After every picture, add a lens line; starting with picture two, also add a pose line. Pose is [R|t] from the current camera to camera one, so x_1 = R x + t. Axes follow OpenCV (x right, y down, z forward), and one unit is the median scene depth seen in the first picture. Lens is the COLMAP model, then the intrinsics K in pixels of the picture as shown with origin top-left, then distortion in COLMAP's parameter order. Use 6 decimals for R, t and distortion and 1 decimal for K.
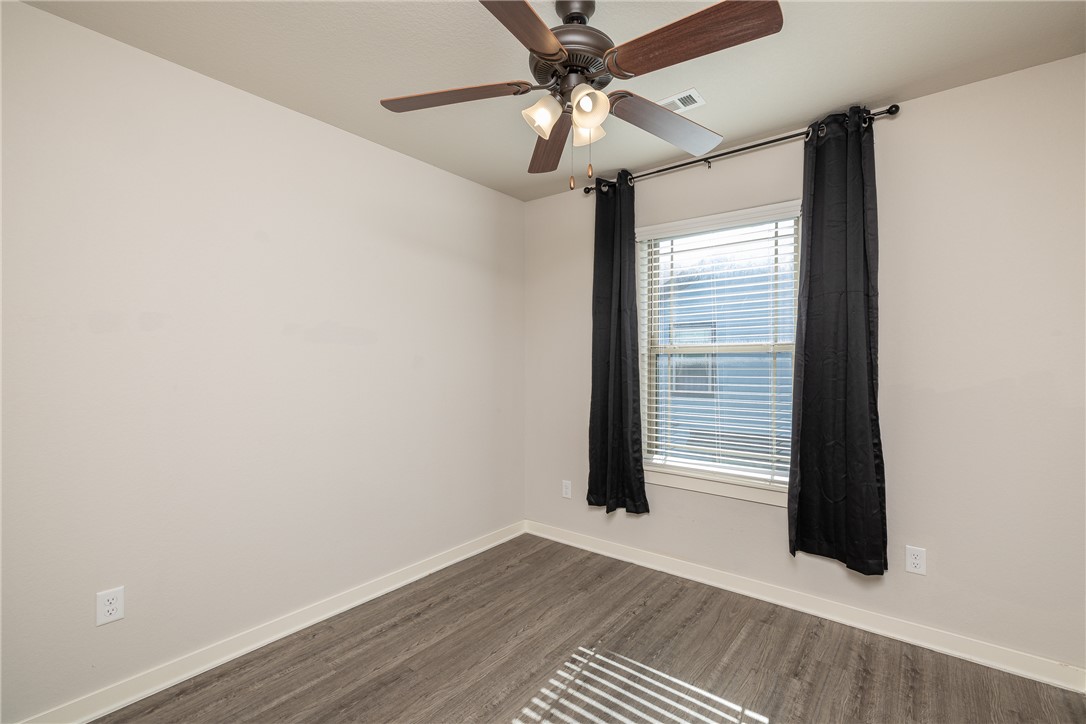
lens RADIAL K [[471.9, 0, 548.7], [0, 471.9, 364.9], [0, 0, 1]] dist [0.008280, -0.001851]
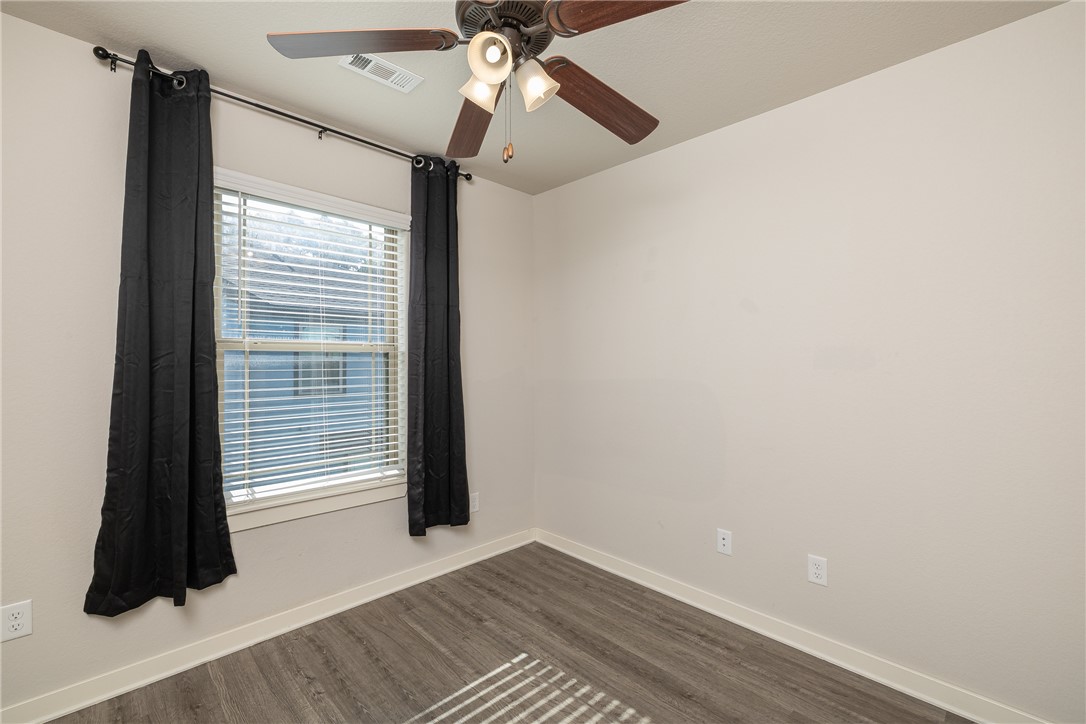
lens RADIAL K [[471.9, 0, 542.7], [0, 471.9, 358.8], [0, 0, 1]] dist [0.008280, -0.001851]
pose [[0.139164, 0.004149, 0.990261, -0.504128], [0.005161, 0.999975, -0.004915, -0.005224], [-0.990256, 0.005795, 0.139139, 0.516135]]
